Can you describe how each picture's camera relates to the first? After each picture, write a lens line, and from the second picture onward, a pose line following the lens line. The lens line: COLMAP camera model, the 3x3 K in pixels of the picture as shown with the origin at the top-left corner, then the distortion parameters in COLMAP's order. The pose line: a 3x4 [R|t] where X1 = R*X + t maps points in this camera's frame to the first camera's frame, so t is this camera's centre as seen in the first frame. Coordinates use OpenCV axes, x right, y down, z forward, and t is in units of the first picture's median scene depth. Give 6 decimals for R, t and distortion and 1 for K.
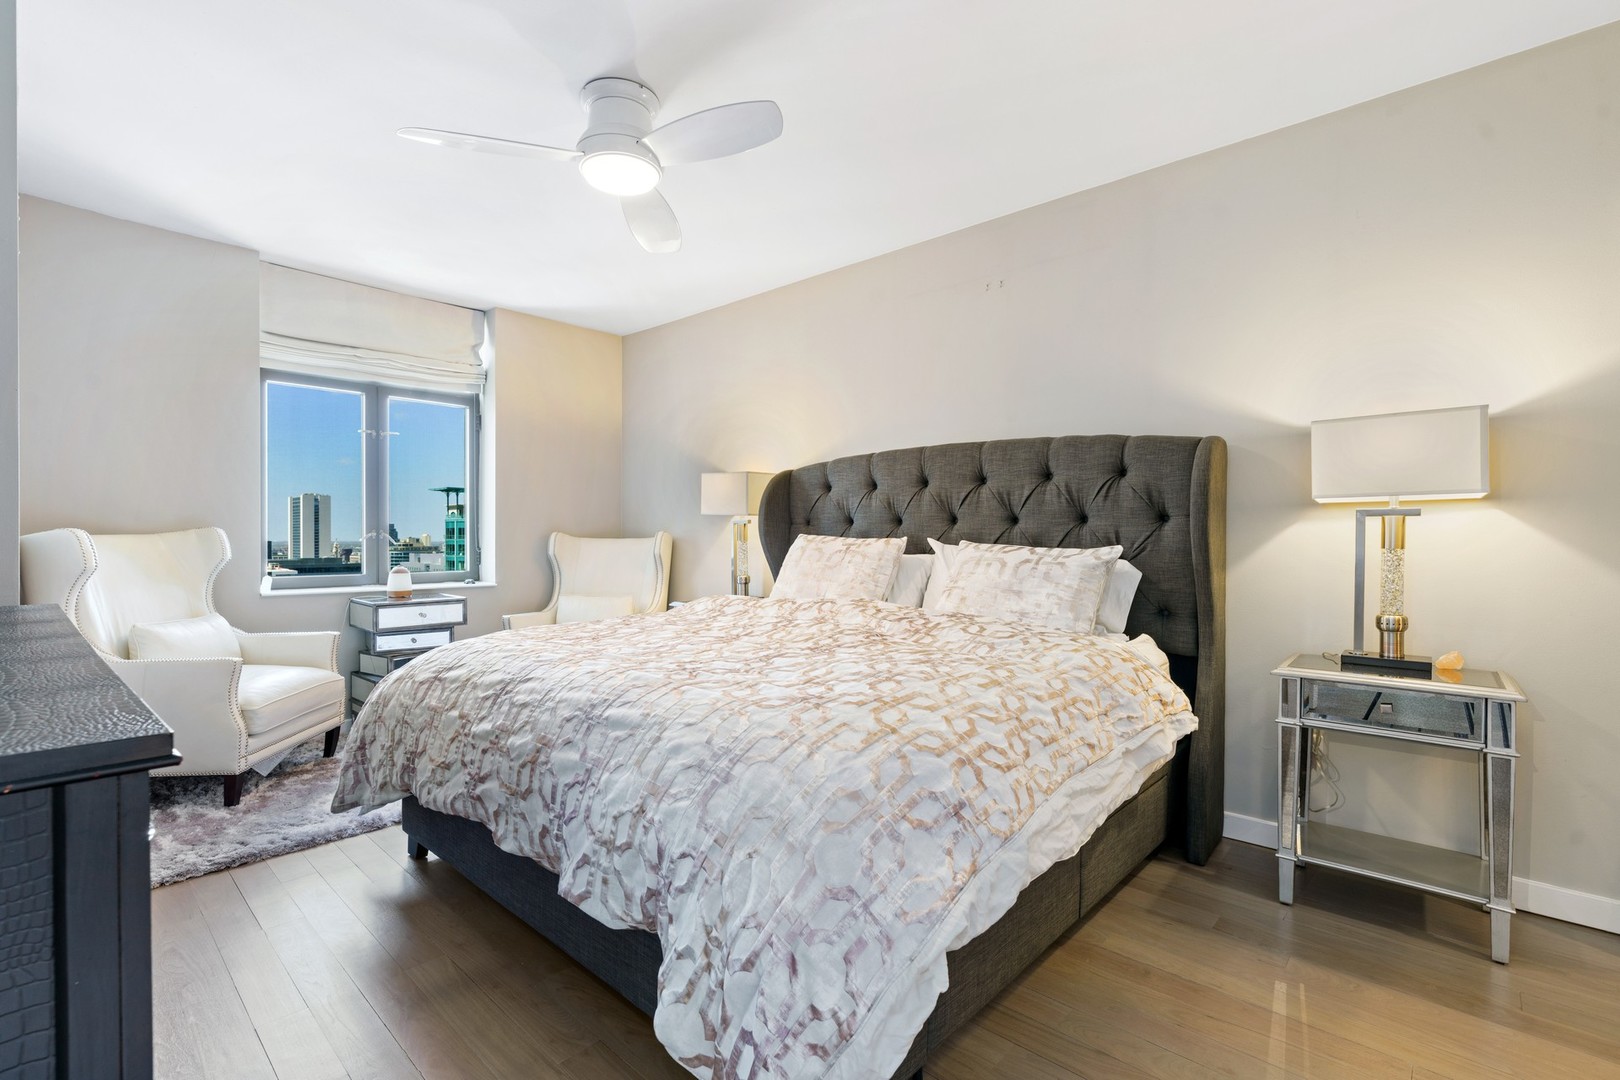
lens RADIAL K [[731.4, 0, 819.9], [0, 731.4, 545.2], [0, 0, 1]] dist [-0.017393, 0.005598]
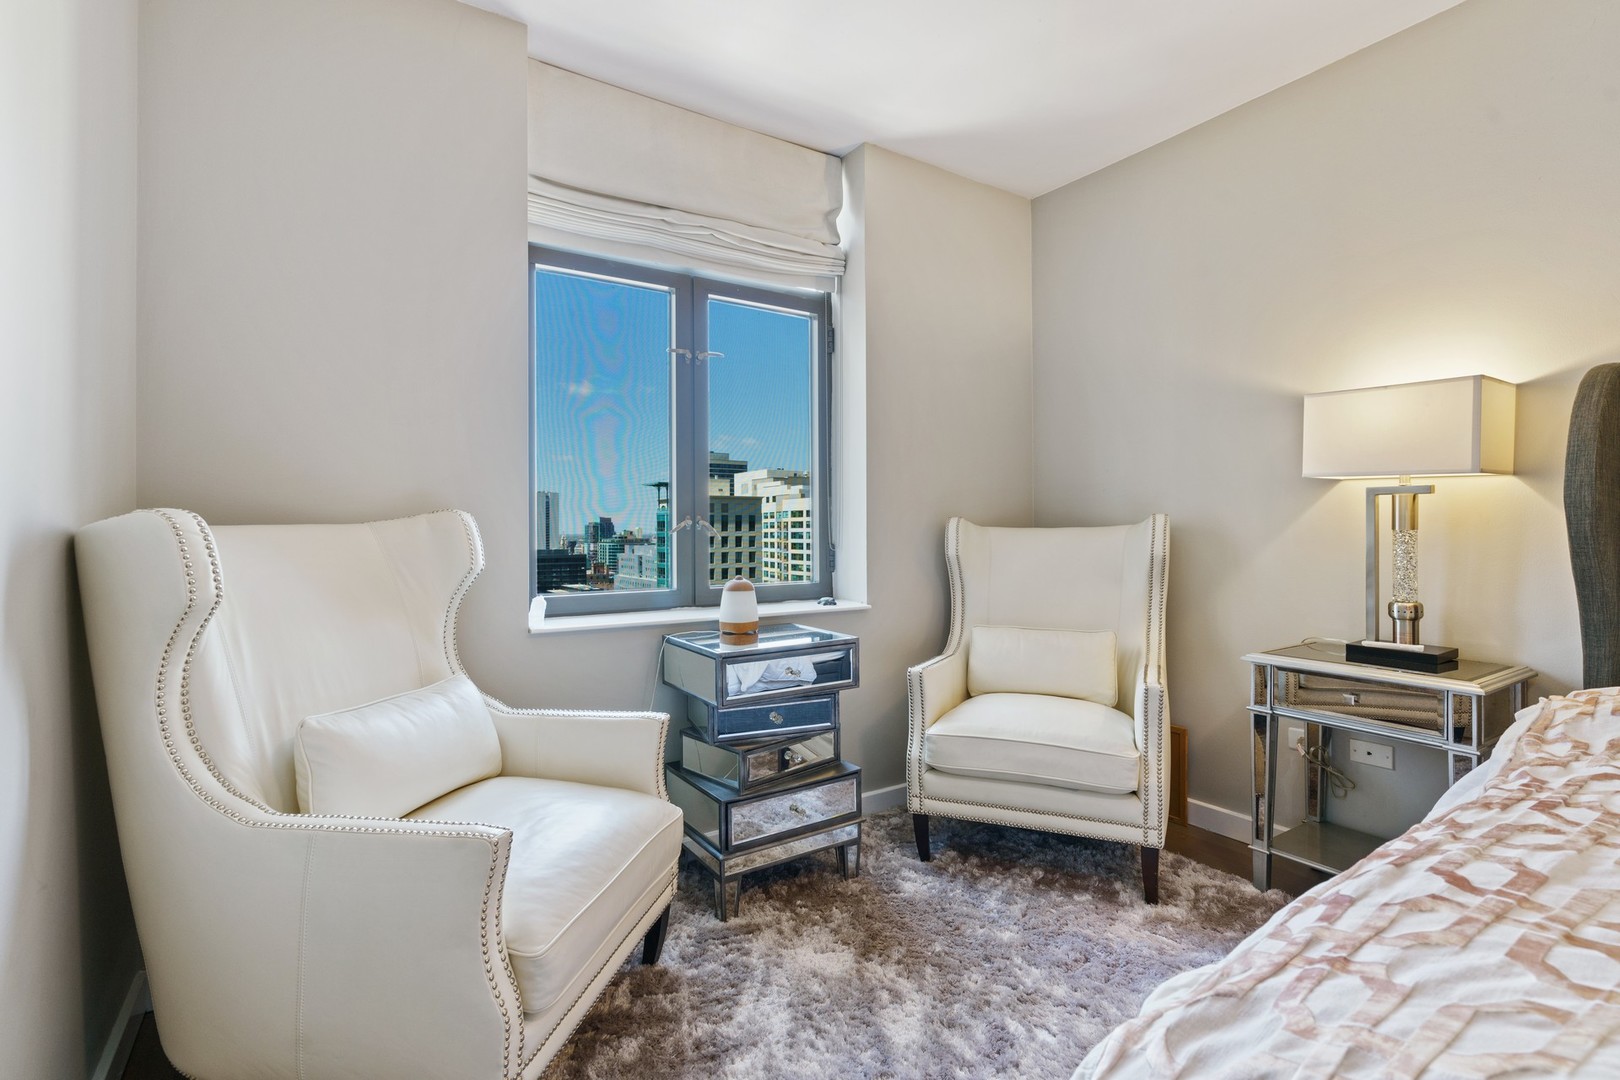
lens RADIAL K [[731.4, 0, 817.2], [0, 731.4, 529.9], [0, 0, 1]] dist [-0.017393, 0.005598]
pose [[0.968783, -0.006879, -0.247816, -0.334522], [0.004797, 0.999948, -0.009004, -0.003200], [0.247865, 0.007534, 0.968765, 0.409214]]
